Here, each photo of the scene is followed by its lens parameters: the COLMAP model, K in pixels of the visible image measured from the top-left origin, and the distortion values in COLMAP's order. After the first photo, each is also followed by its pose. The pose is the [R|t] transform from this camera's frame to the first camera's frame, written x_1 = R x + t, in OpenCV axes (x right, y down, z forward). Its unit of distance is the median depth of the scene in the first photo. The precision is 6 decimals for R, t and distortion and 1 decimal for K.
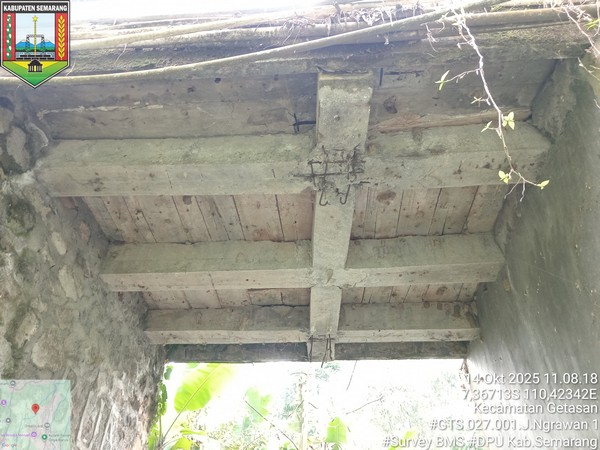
lens RADIAL K [[454.4, 0, 300.6], [0, 454.4, 226.6], [0, 0, 1]] dist [0.059912, -0.110703]
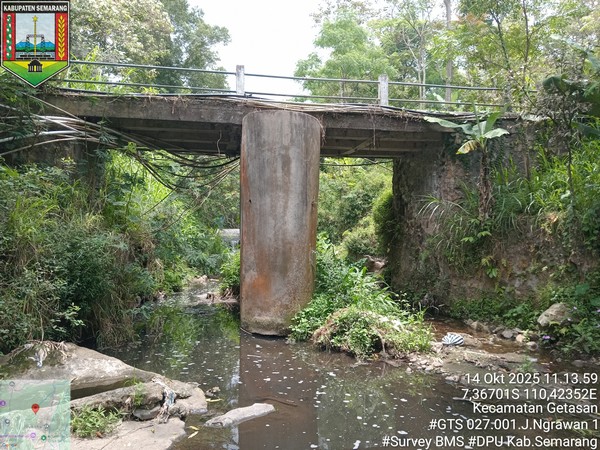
lens RADIAL K [[445.4, 0, 298.3], [0, 445.4, 230.5], [0, 0, 1]] dist [0.056384, -0.108836]
pose [[-0.967821, -0.005461, -0.251582, 1.289500], [0.160902, 0.755254, -0.635376, 2.550072], [0.193478, -0.655410, -0.730072, 2.877335]]
